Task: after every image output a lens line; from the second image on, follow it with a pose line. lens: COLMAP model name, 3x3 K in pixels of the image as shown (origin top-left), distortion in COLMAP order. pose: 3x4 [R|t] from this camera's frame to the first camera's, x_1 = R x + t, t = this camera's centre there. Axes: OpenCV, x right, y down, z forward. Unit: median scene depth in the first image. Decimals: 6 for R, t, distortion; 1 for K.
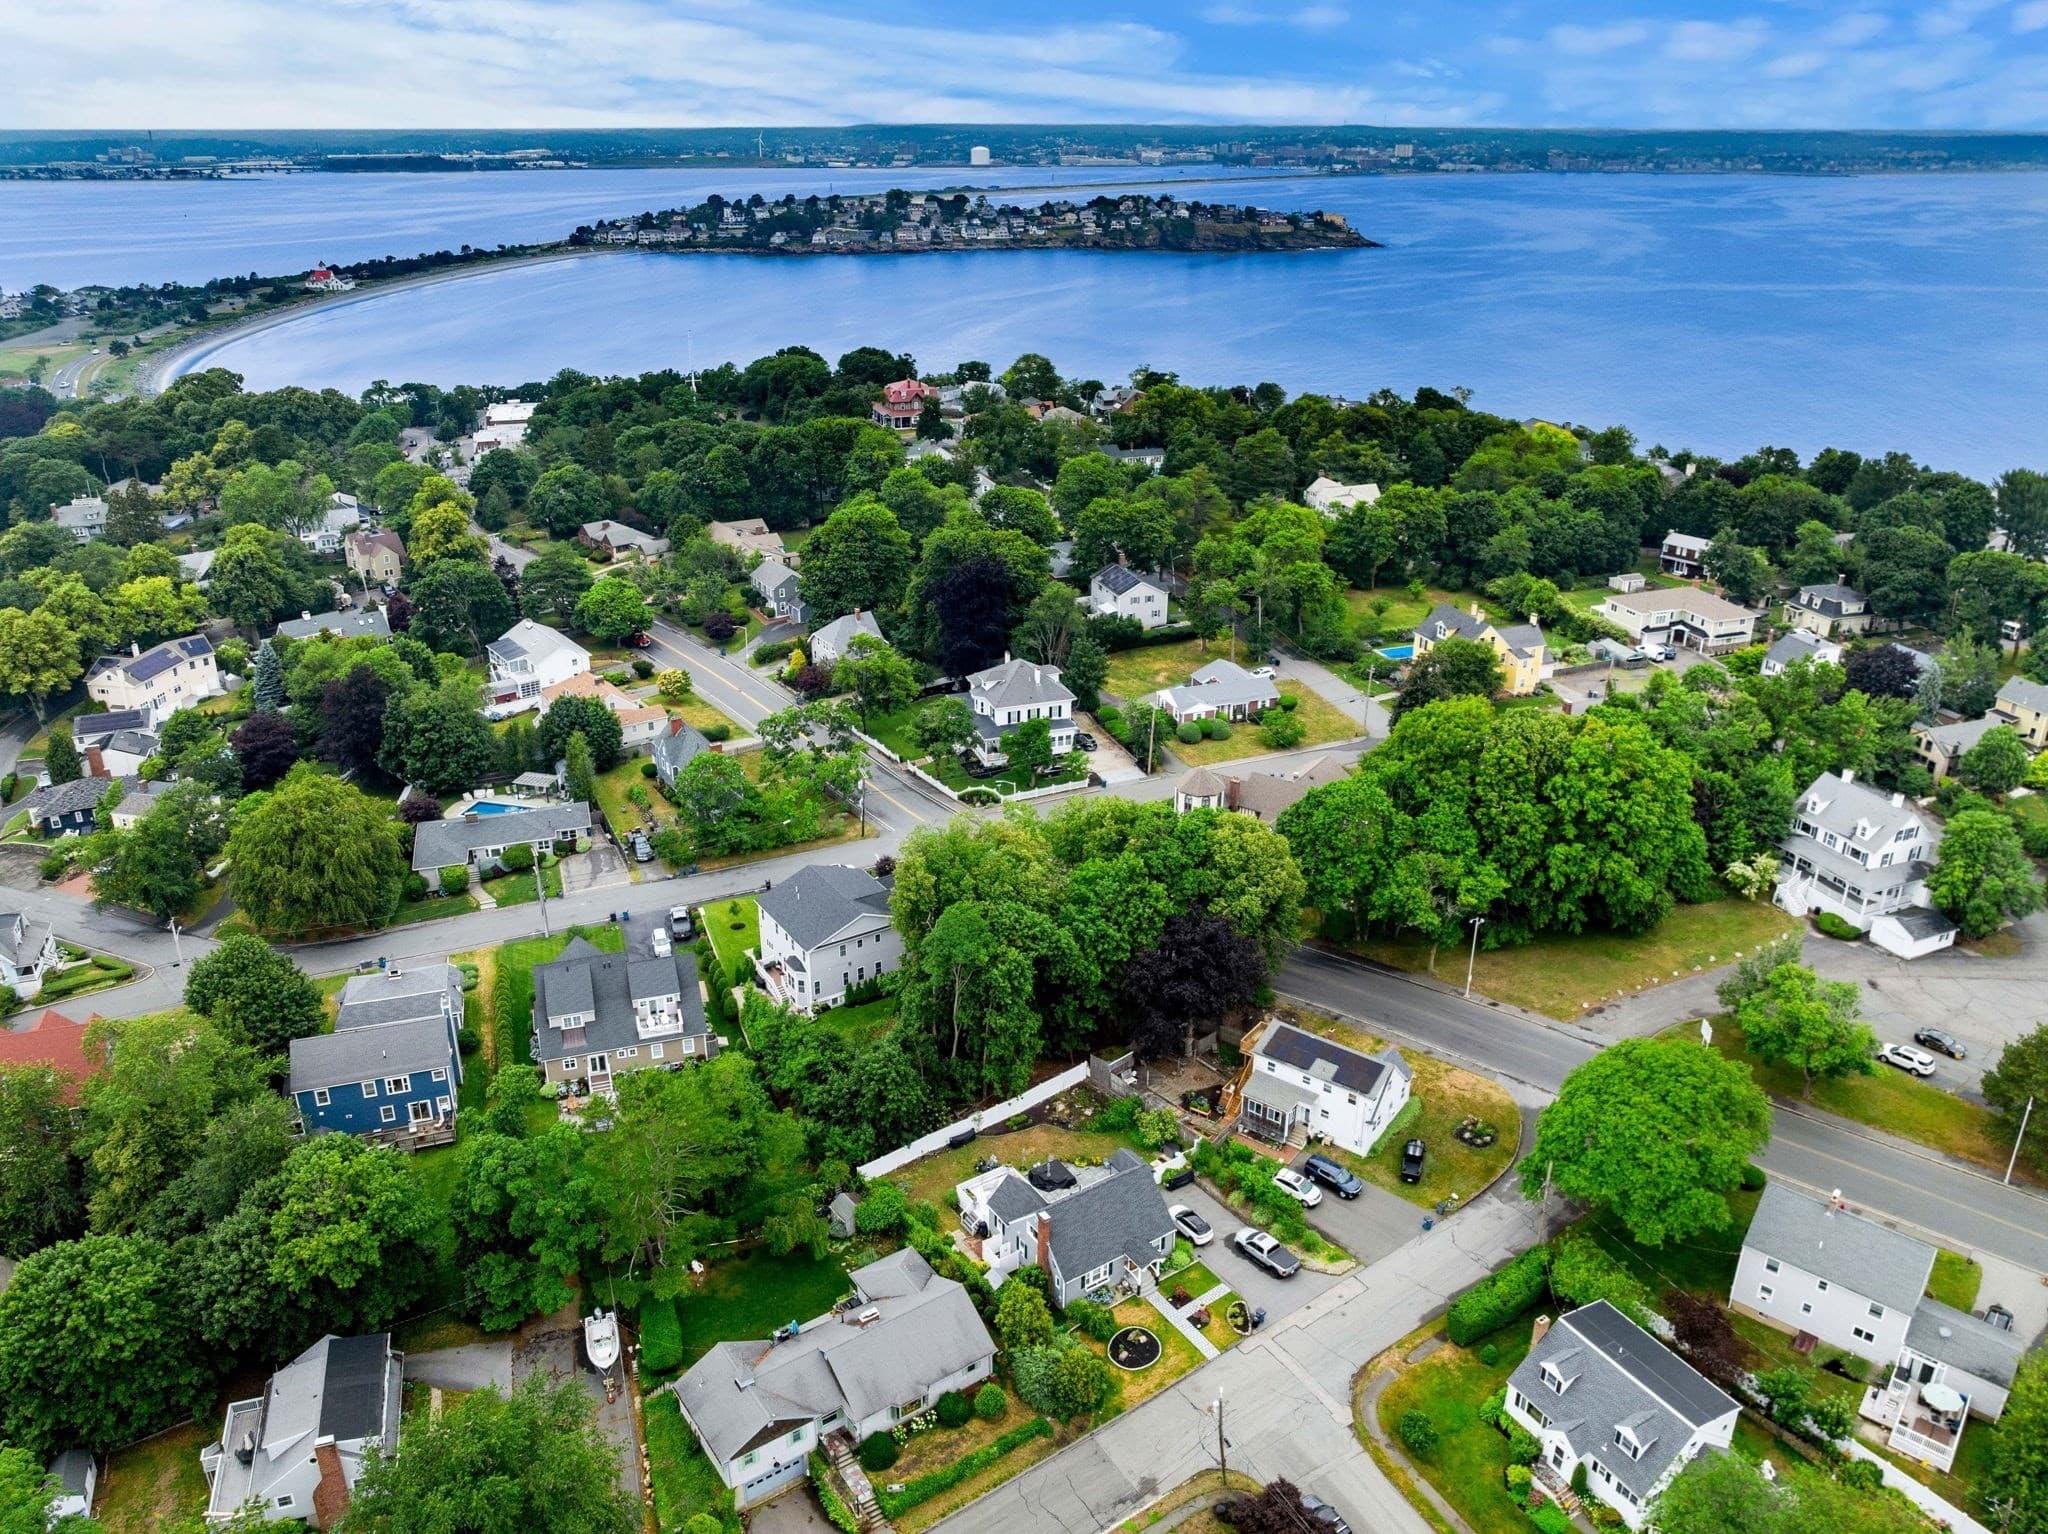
lens RADIAL K [[1532.8, 0, 1017.1], [0, 1532.8, 608.4], [0, 0, 1]] dist [-0.033354, -0.011246]
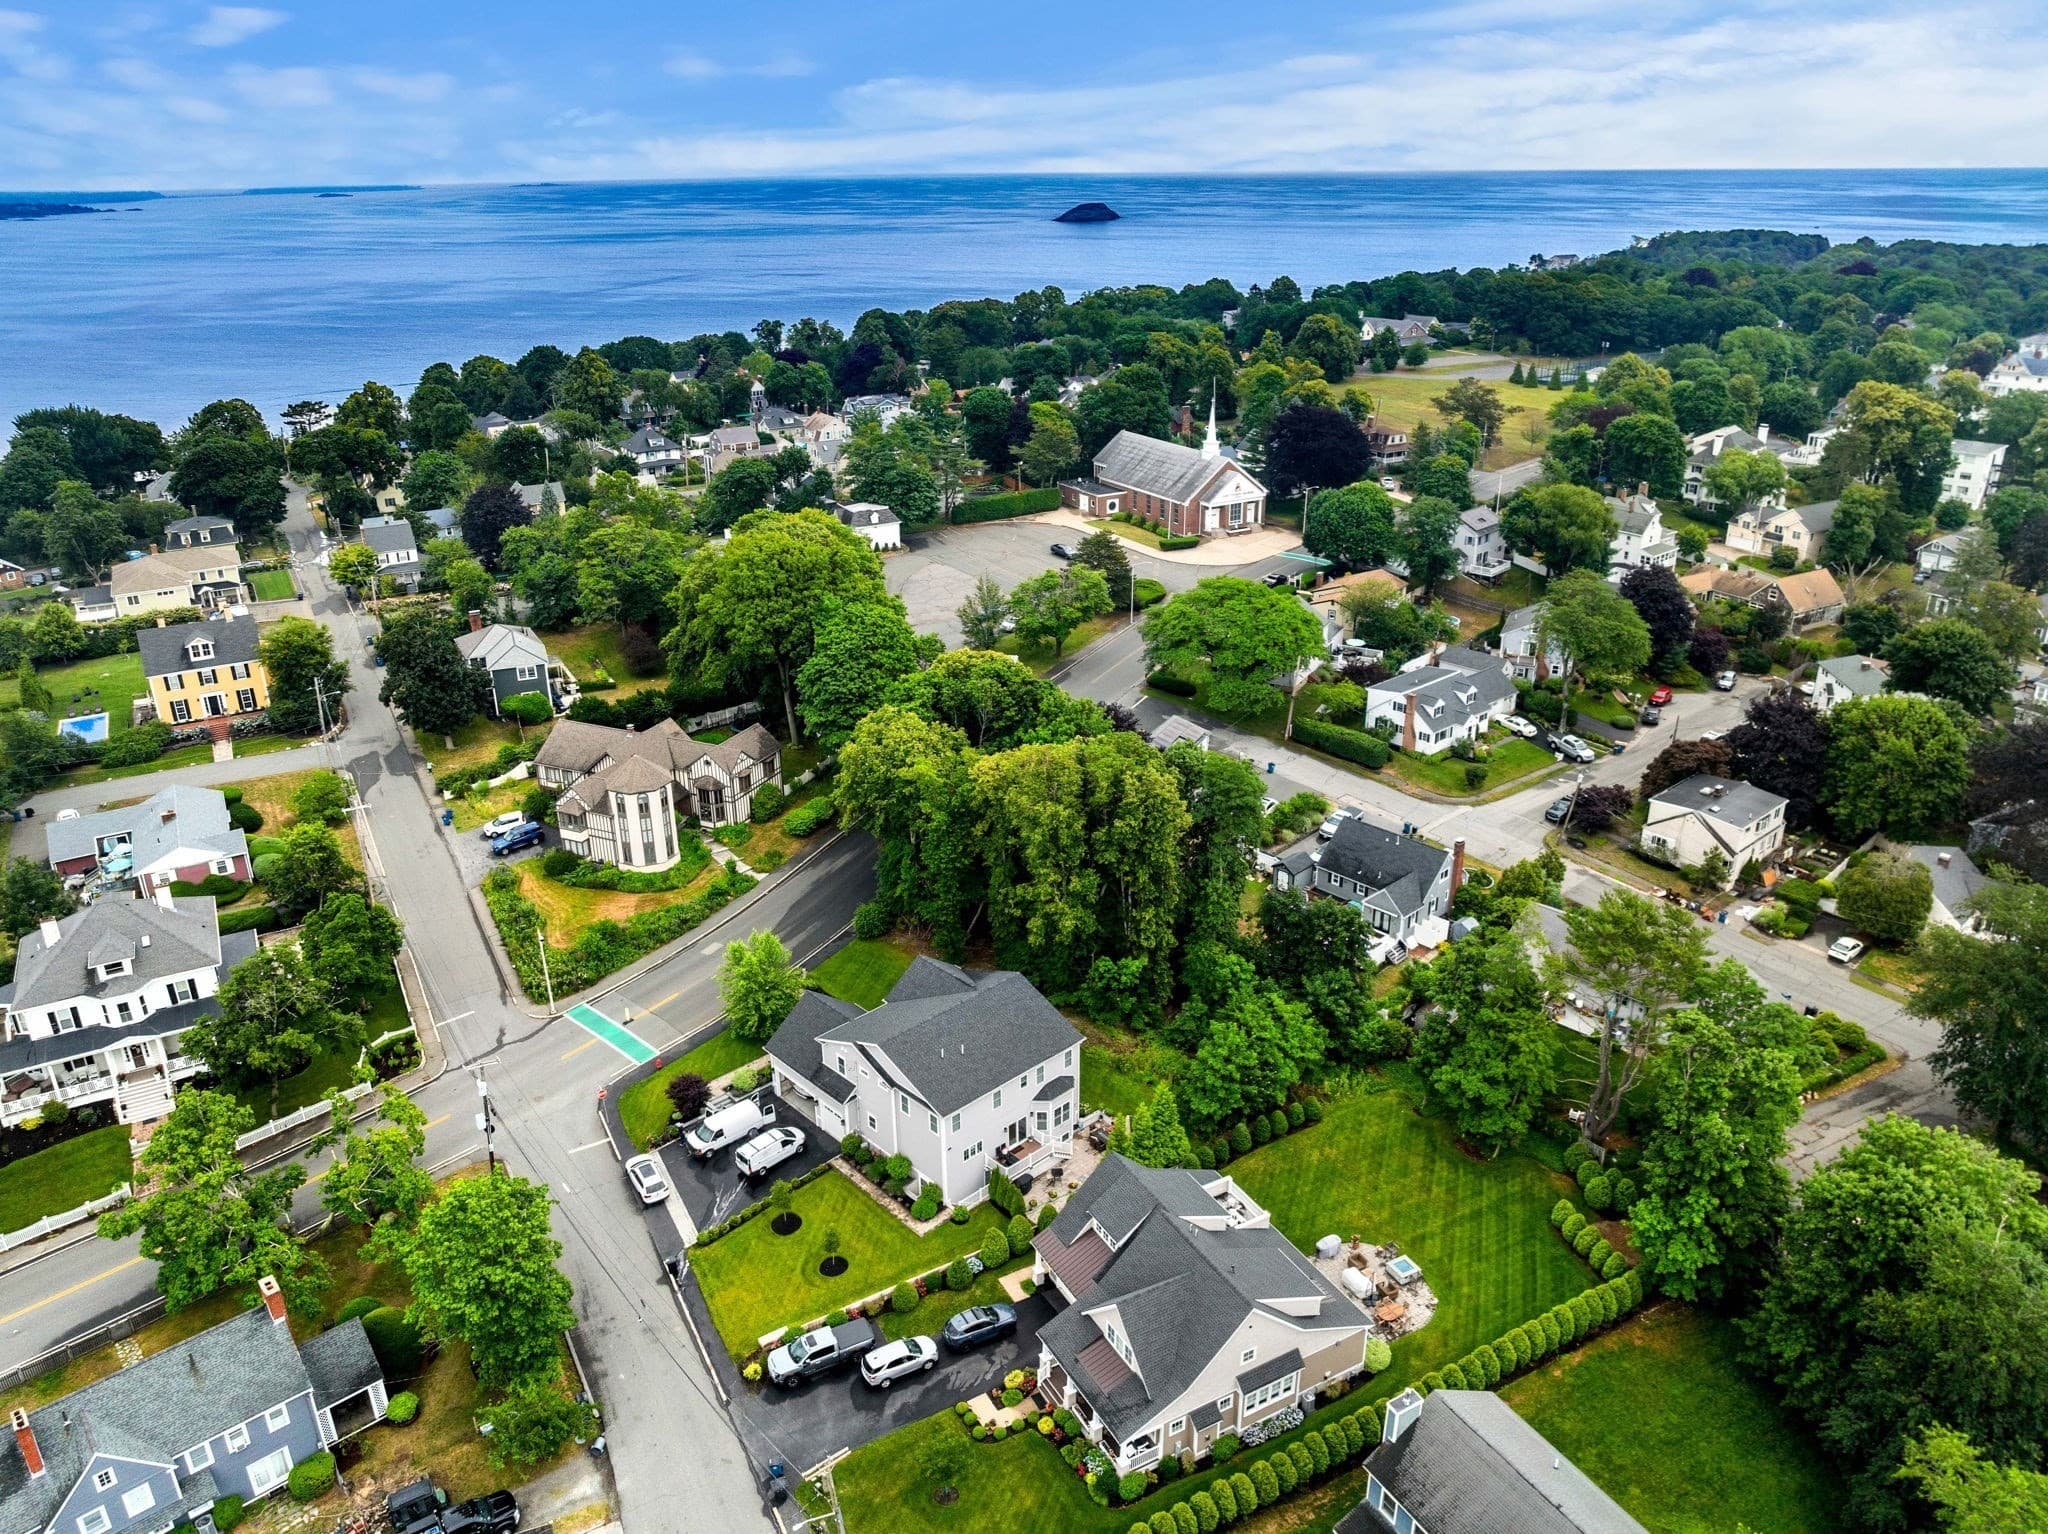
lens RADIAL K [[1456.3, 0, 1026.8], [0, 1456.3, 732.9], [0, 0, 1]] dist [-0.036865, 0.000590]
pose [[-0.184285, -0.361001, 0.914176, -0.598999], [0.310280, 0.861176, 0.402620, -0.142143], [-0.932612, 0.357847, -0.046691, 0.892024]]
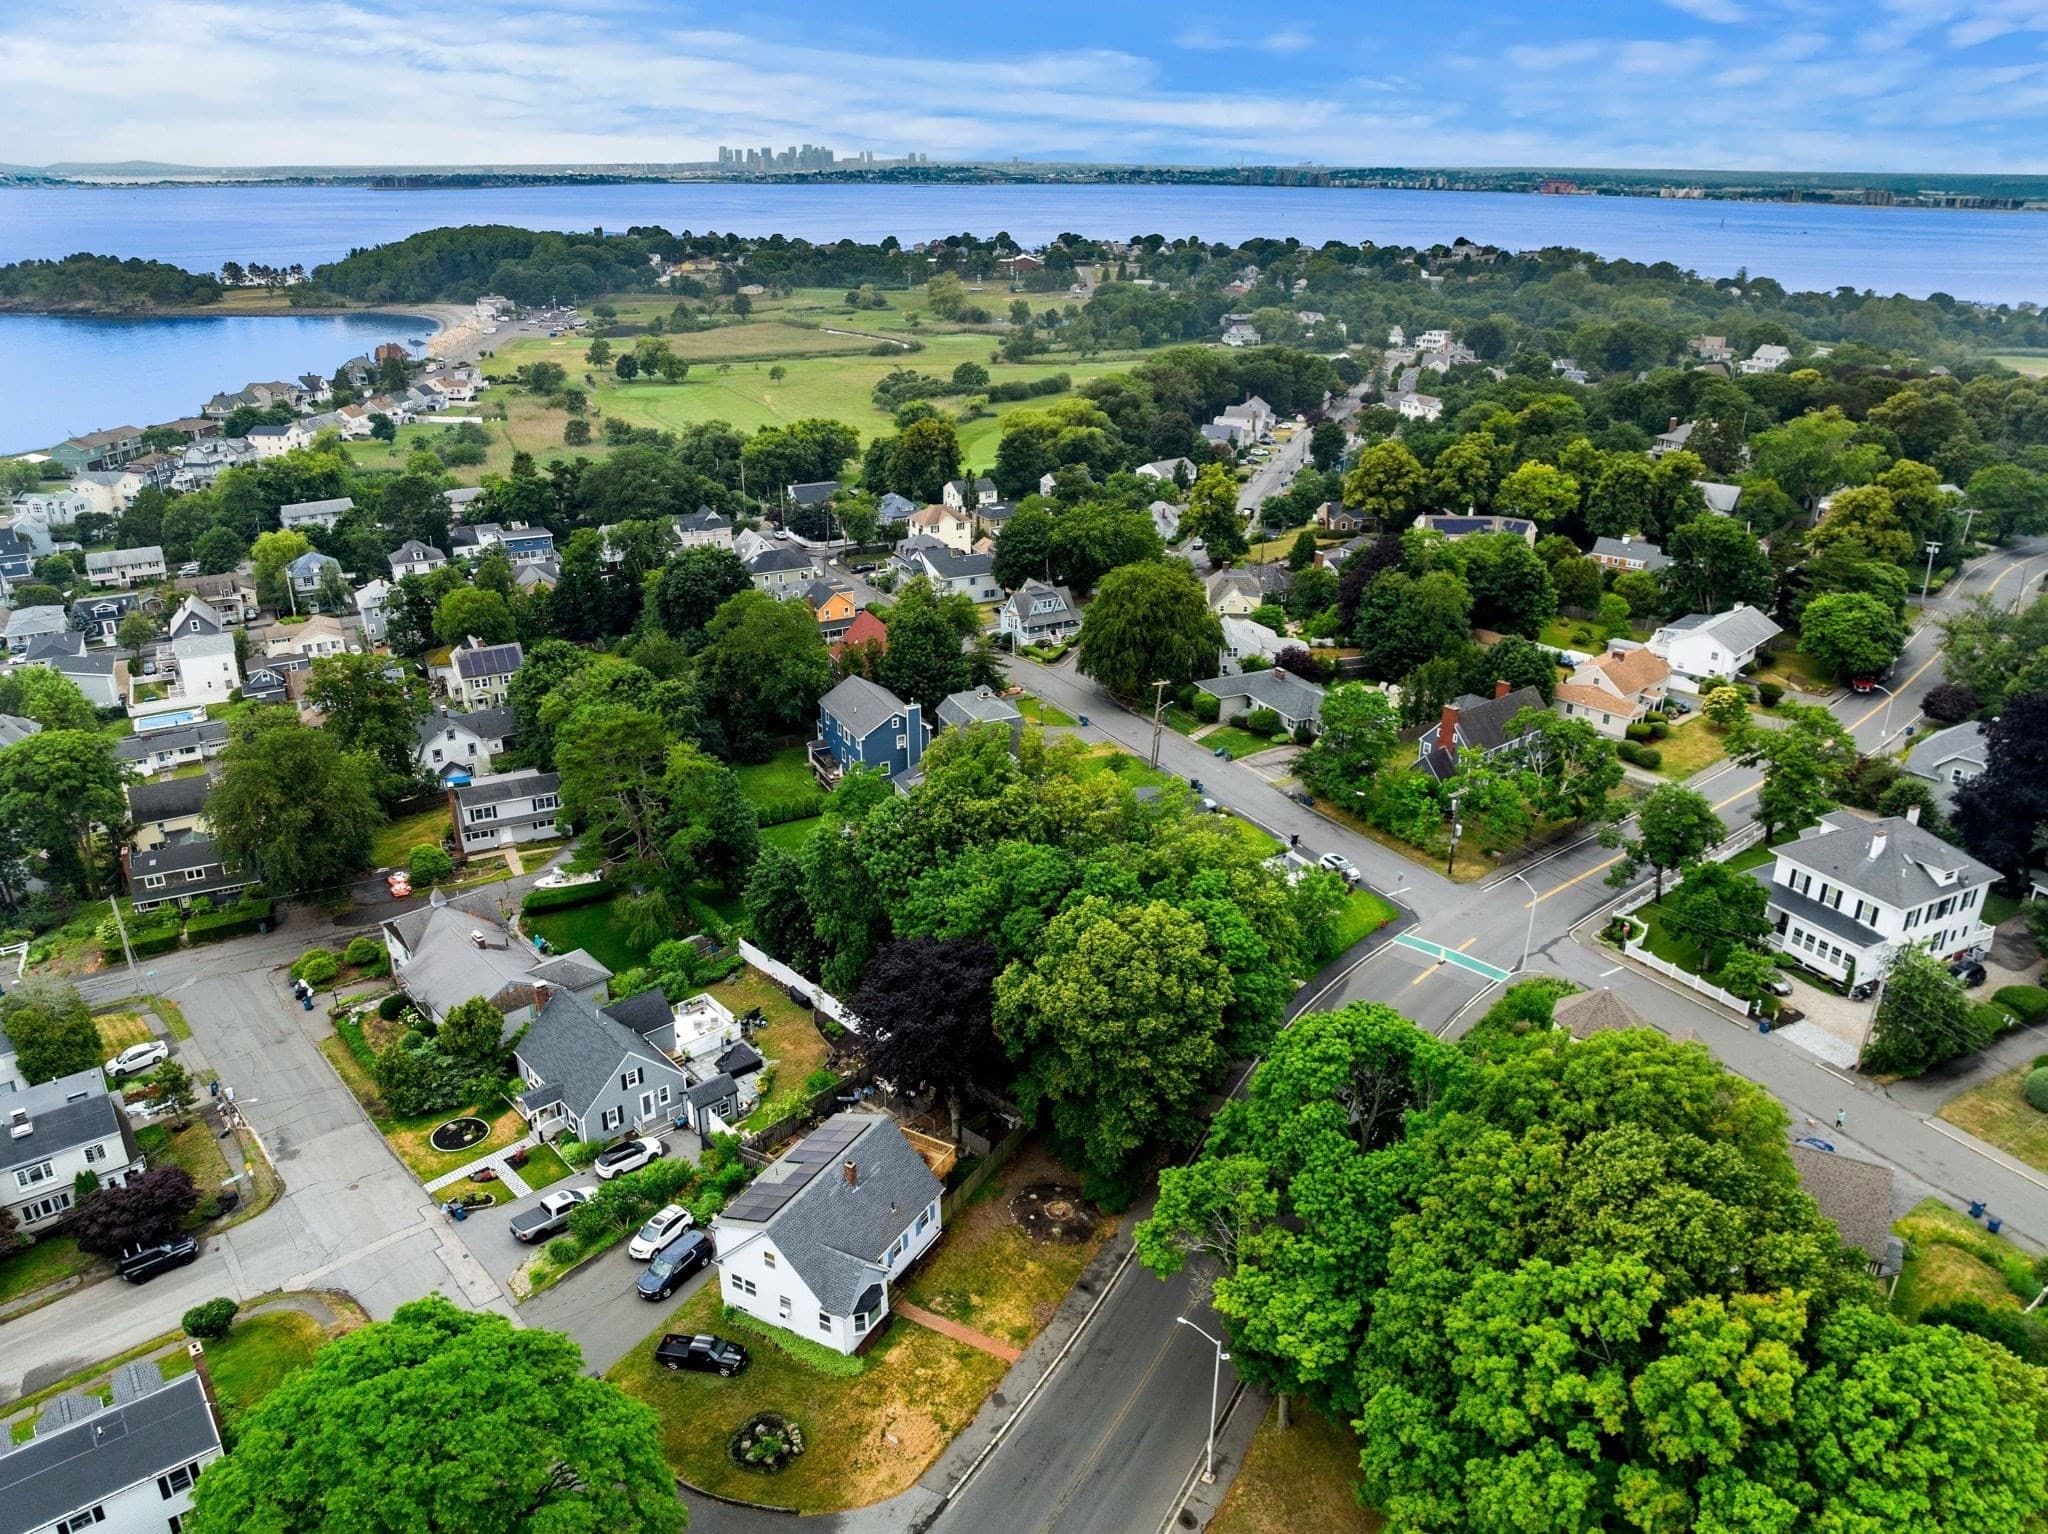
lens RADIAL K [[1464.3, 0, 1028.4], [0, 1464.3, 725.2], [0, 0, 1]] dist [-0.036234, 0.000153]
pose [[0.134196, 0.357369, -0.924272, 0.566110], [-0.306888, 0.901842, 0.304140, -0.079221], [0.942237, 0.242834, 0.230696, 0.698161]]
